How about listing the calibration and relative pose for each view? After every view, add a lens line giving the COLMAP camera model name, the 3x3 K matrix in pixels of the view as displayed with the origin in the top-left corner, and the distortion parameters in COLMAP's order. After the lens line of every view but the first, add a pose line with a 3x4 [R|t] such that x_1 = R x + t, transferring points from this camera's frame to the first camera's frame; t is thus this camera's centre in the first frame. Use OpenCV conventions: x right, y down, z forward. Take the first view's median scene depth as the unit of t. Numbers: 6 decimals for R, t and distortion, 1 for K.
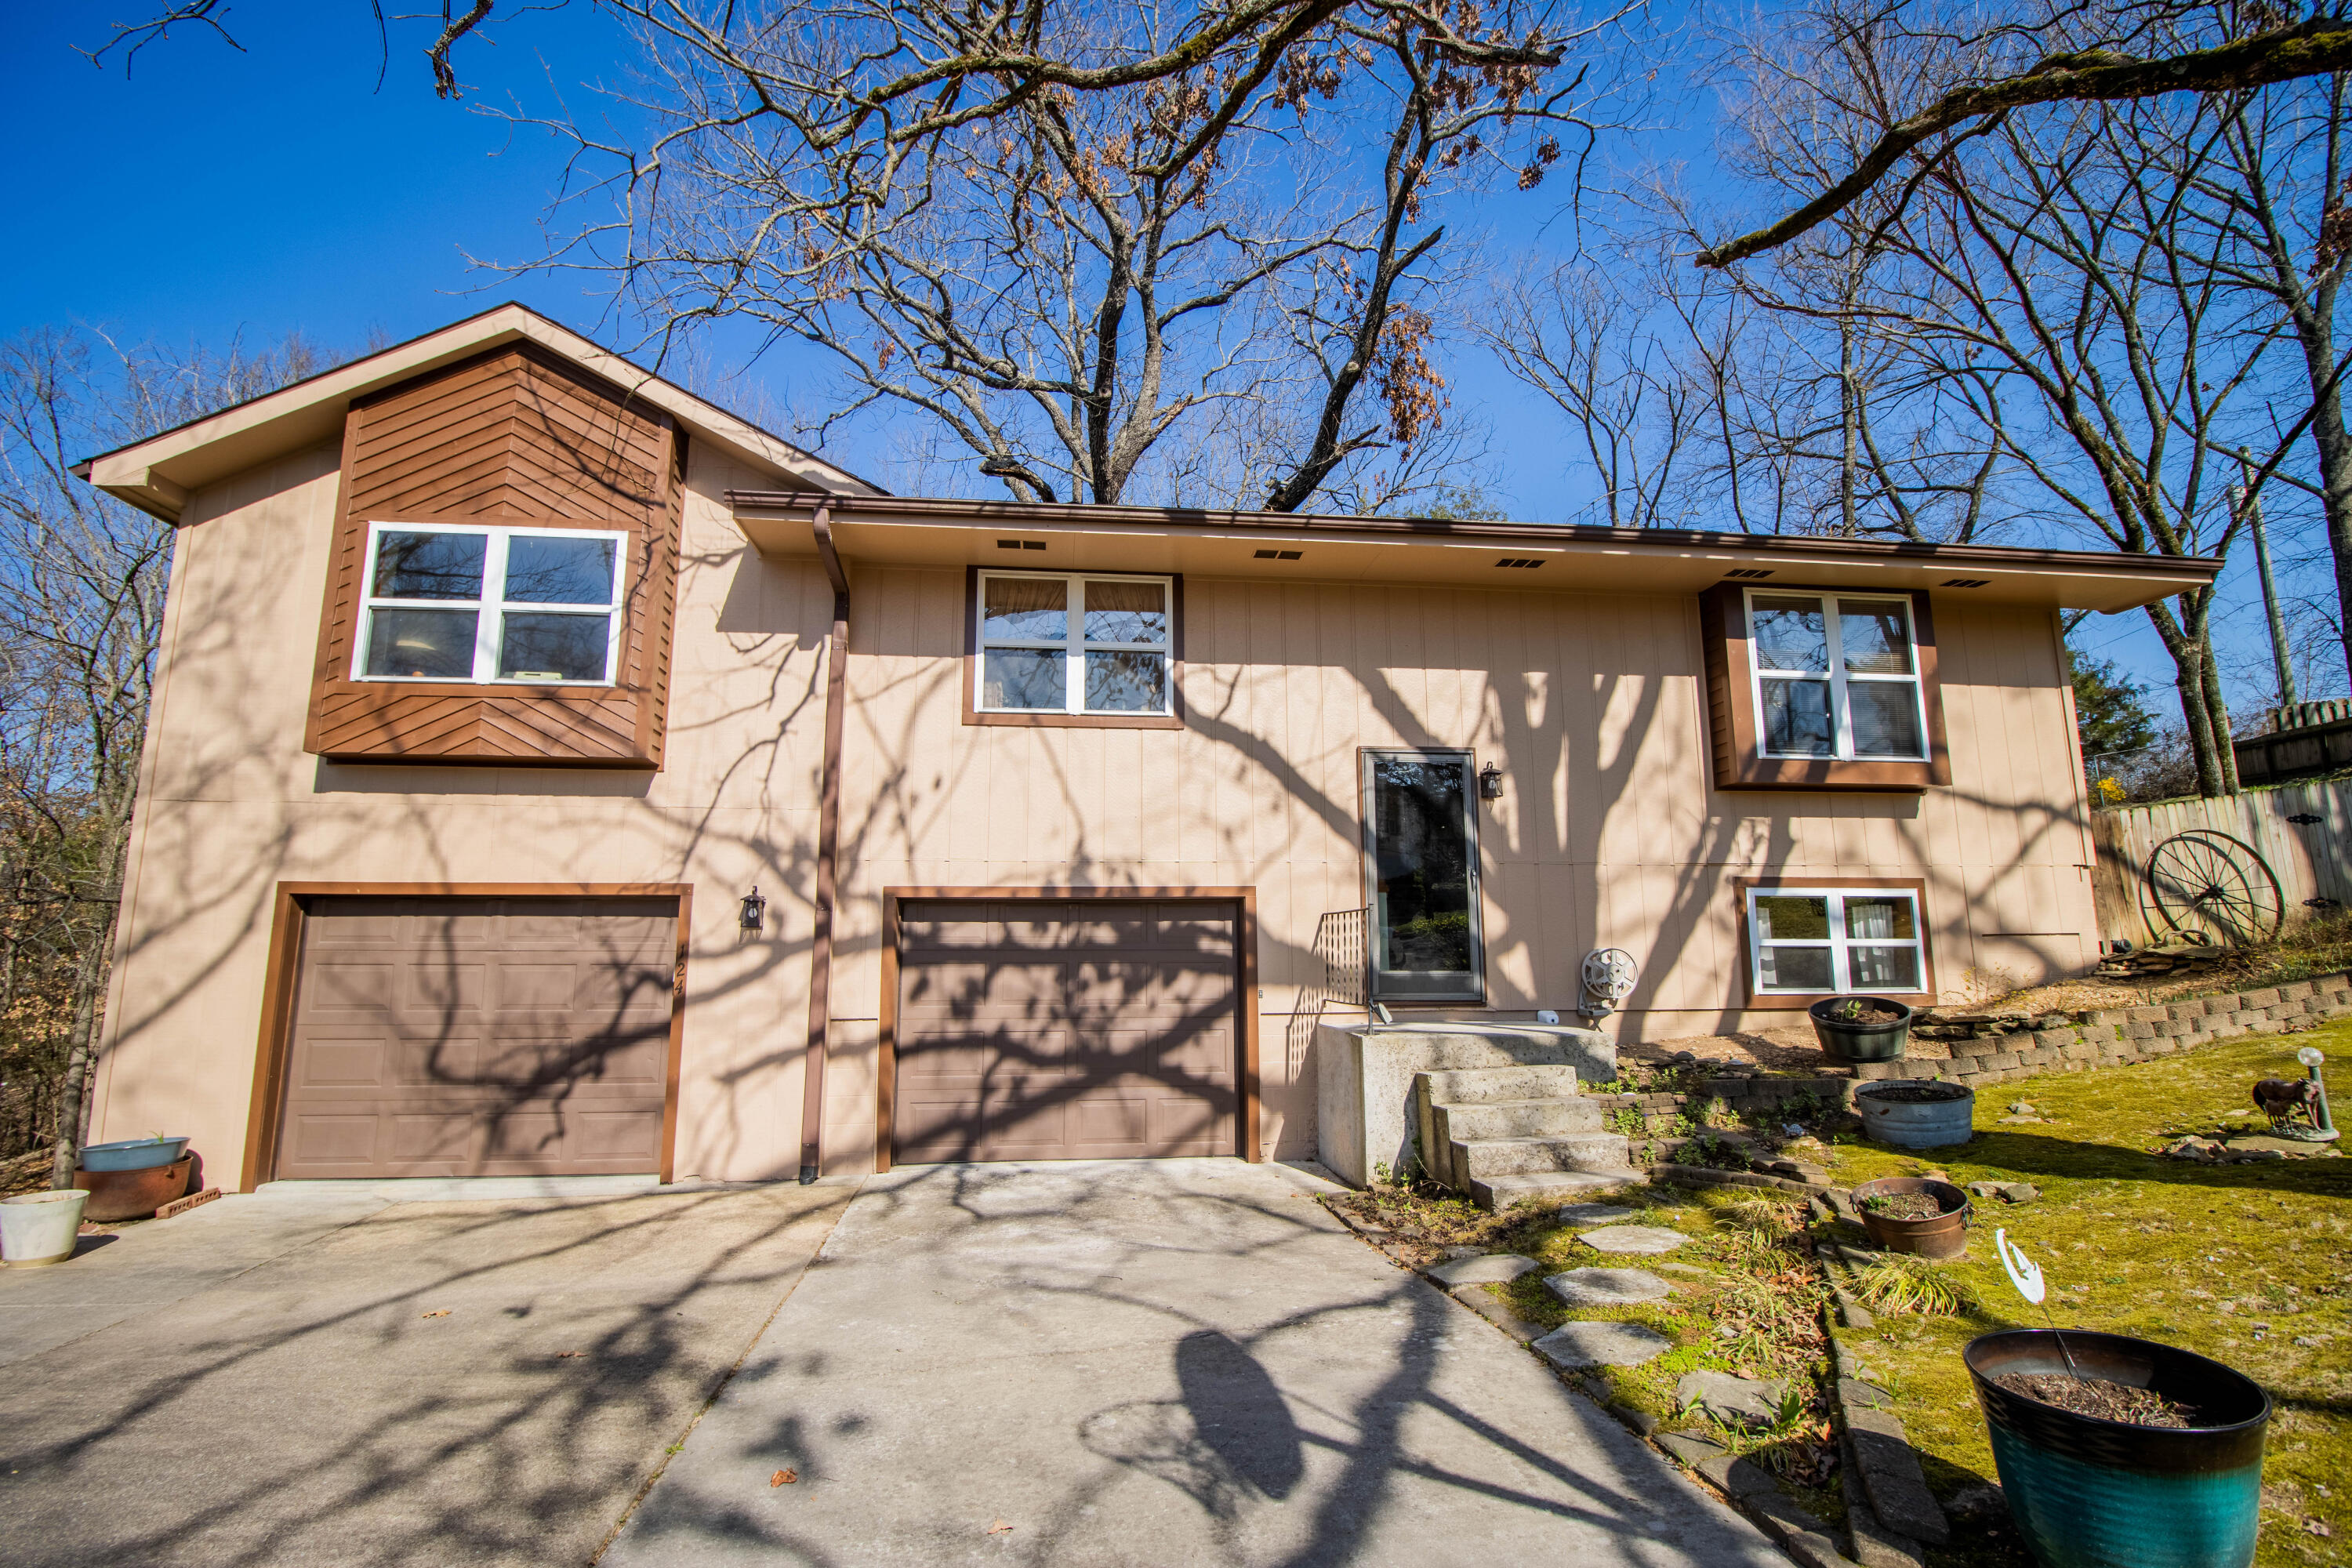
lens RADIAL K [[1088.3, 0, 1188.9], [0, 1088.3, 776.4], [0, 0, 1]] dist [-0.004148, -0.011801]
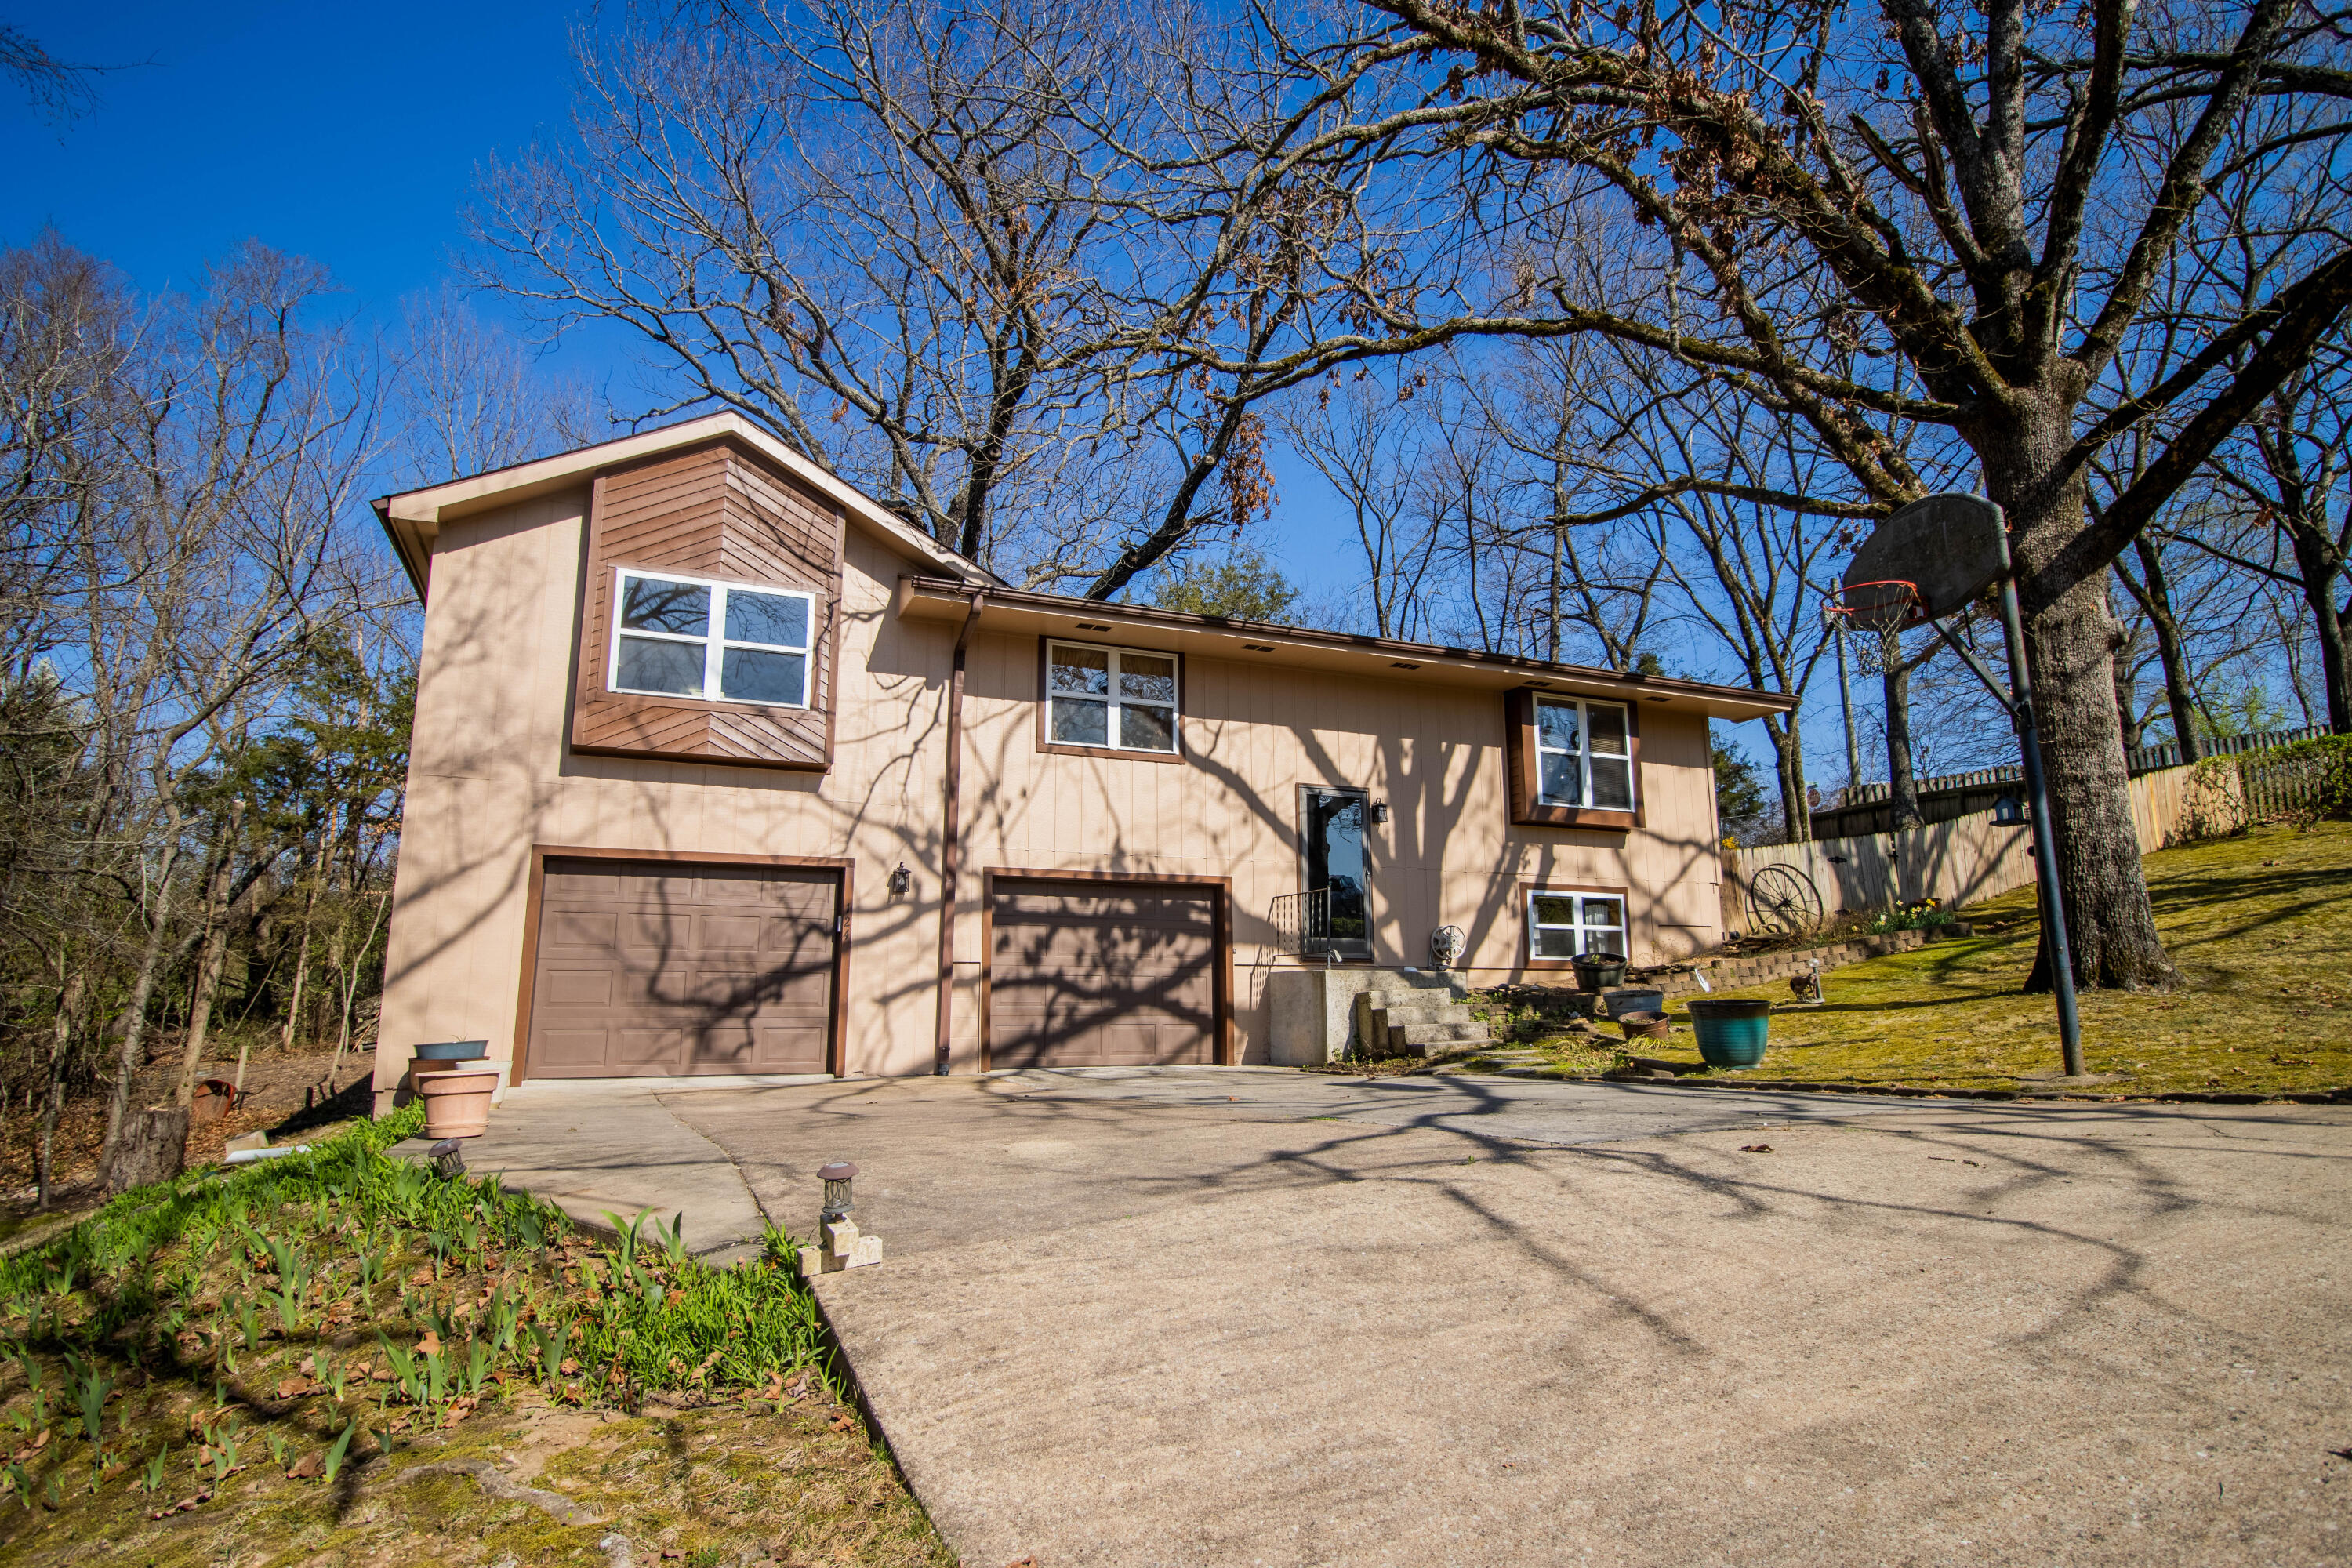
lens RADIAL K [[1235.2, 0, 1192.2], [0, 1235.2, 780.9], [0, 0, 1]] dist [-0.004273, -0.000700]
pose [[0.955655, 0.053849, 0.289522, -0.467831], [-0.047427, 0.998449, -0.029156, 0.025674], [-0.290643, 0.014132, 0.956727, -0.546876]]
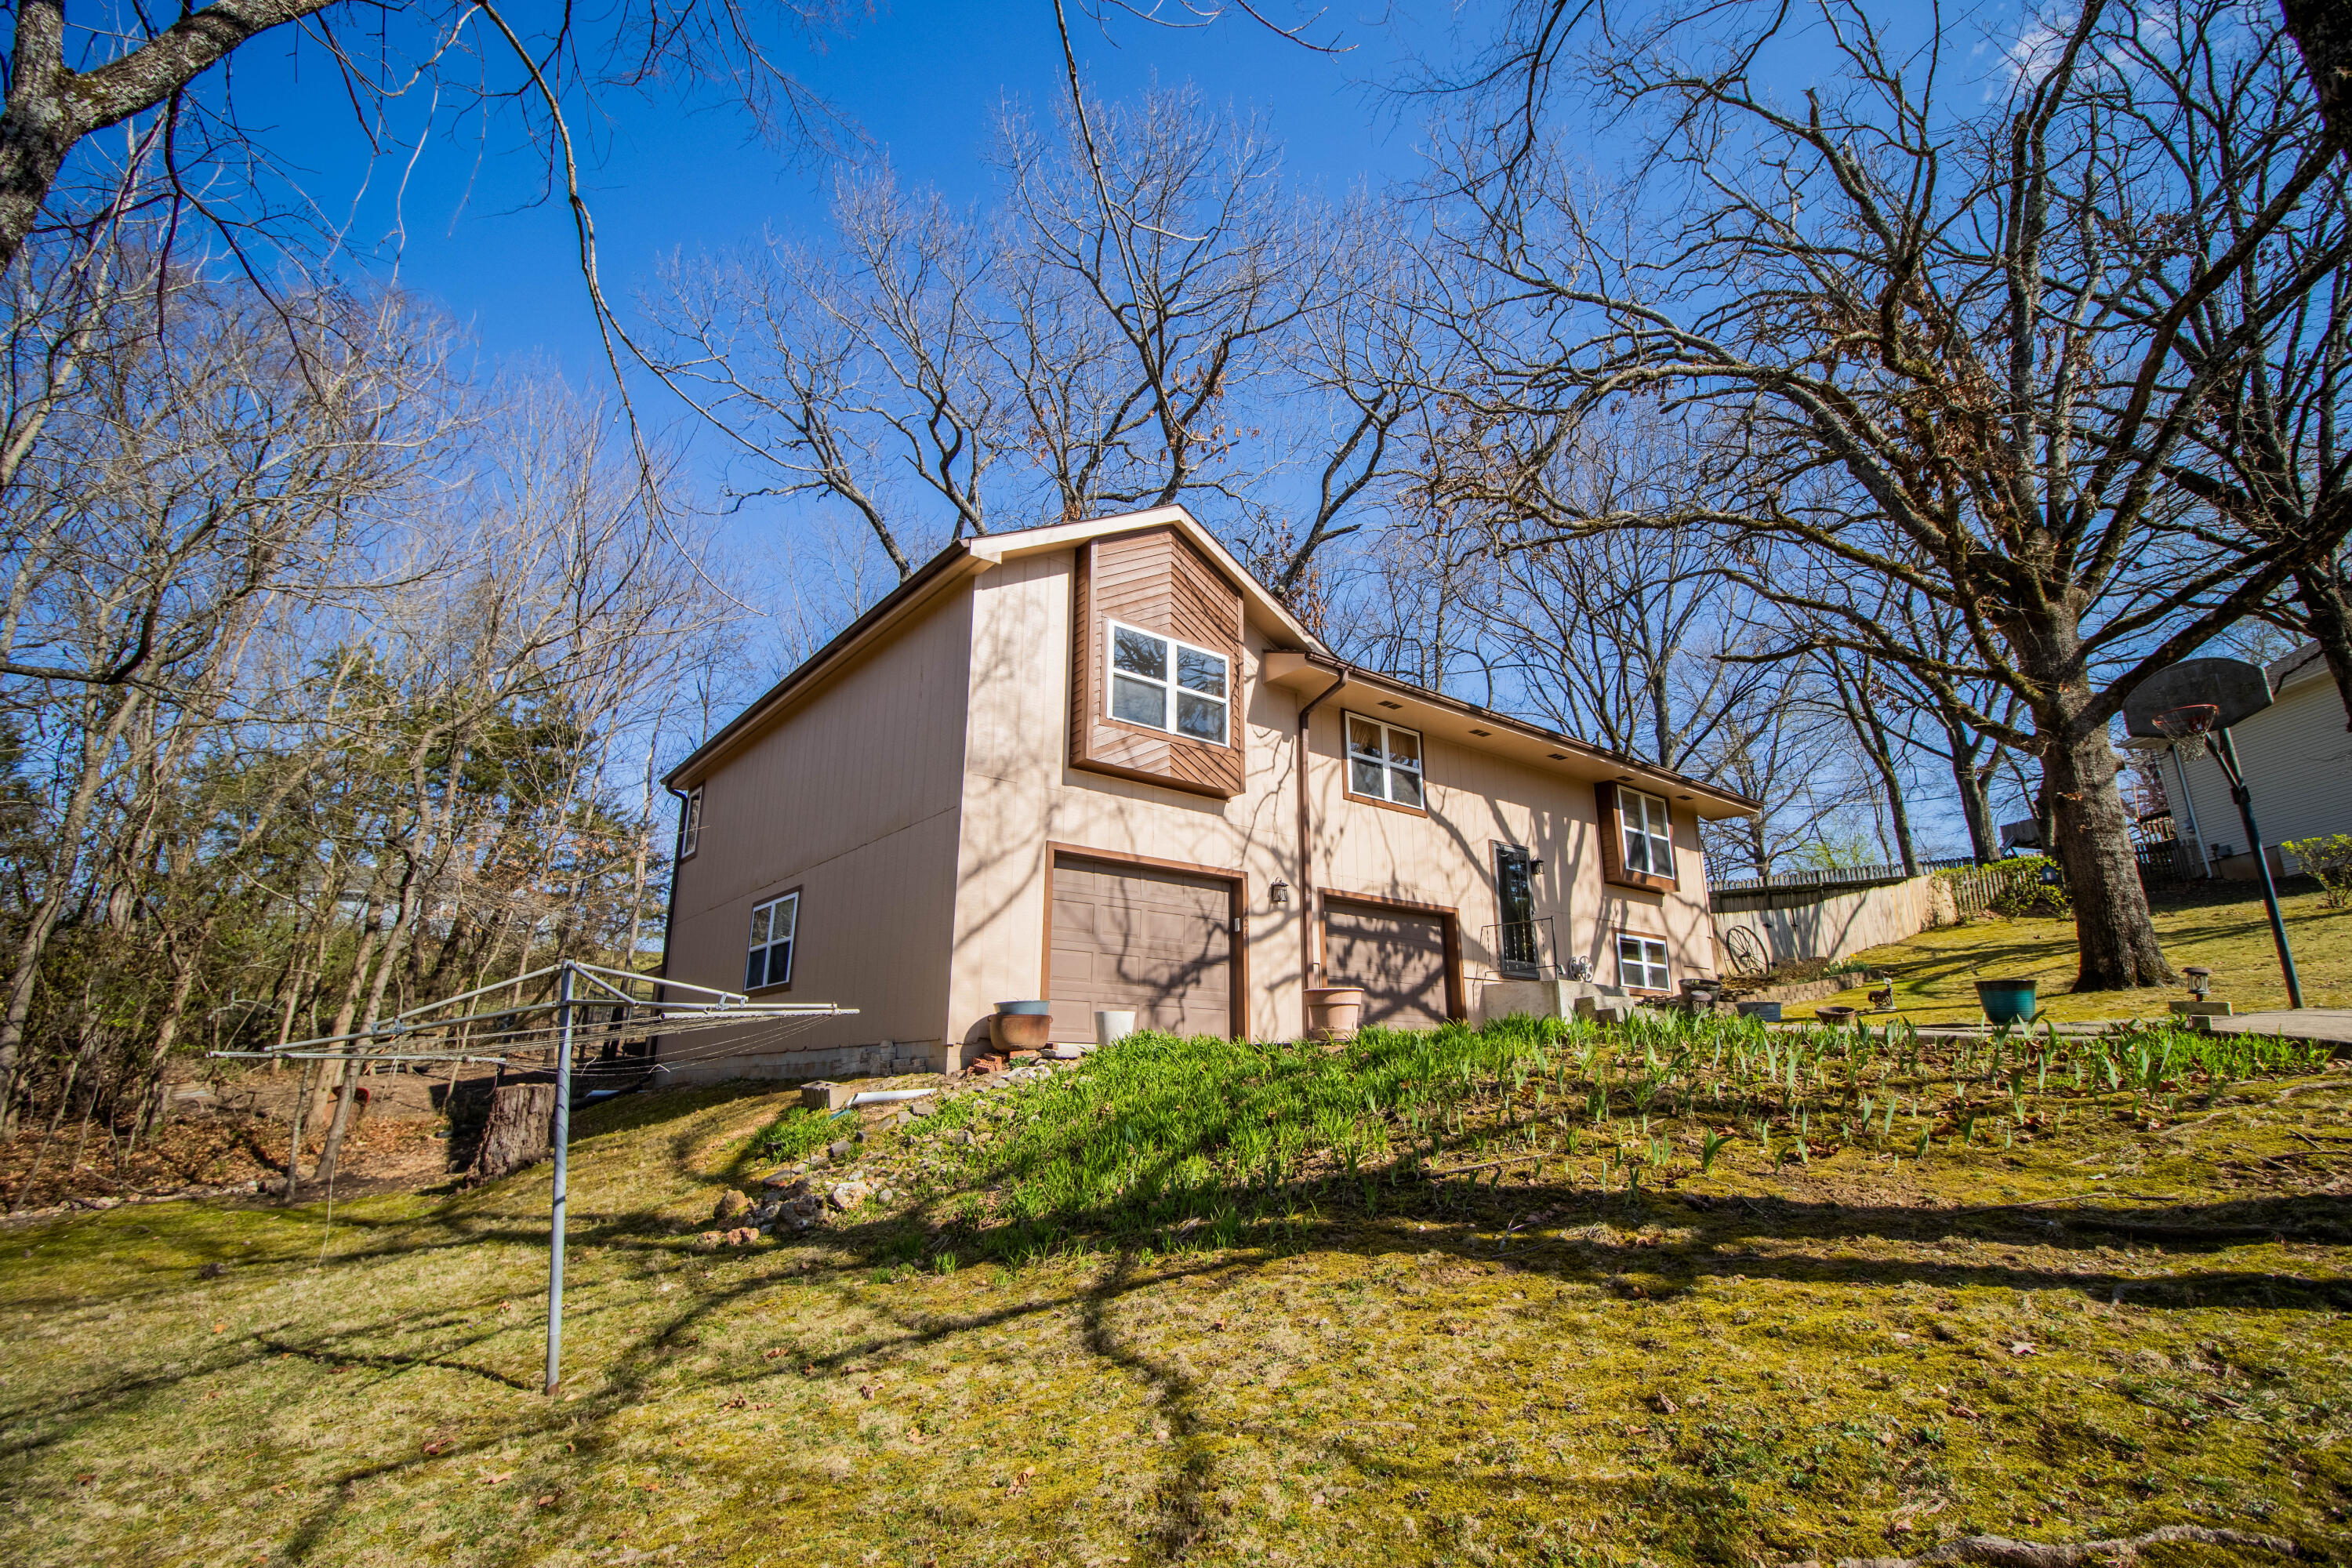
lens RADIAL K [[1080.3, 0, 1181.5], [0, 1080.3, 783.0], [0, 0, 1]] dist [-0.001352, -0.010076]
pose [[0.856182, 0.146282, 0.495534, -1.279288], [-0.090825, 0.986761, -0.134365, 0.182215], [-0.508629, 0.070034, 0.858133, -0.346398]]
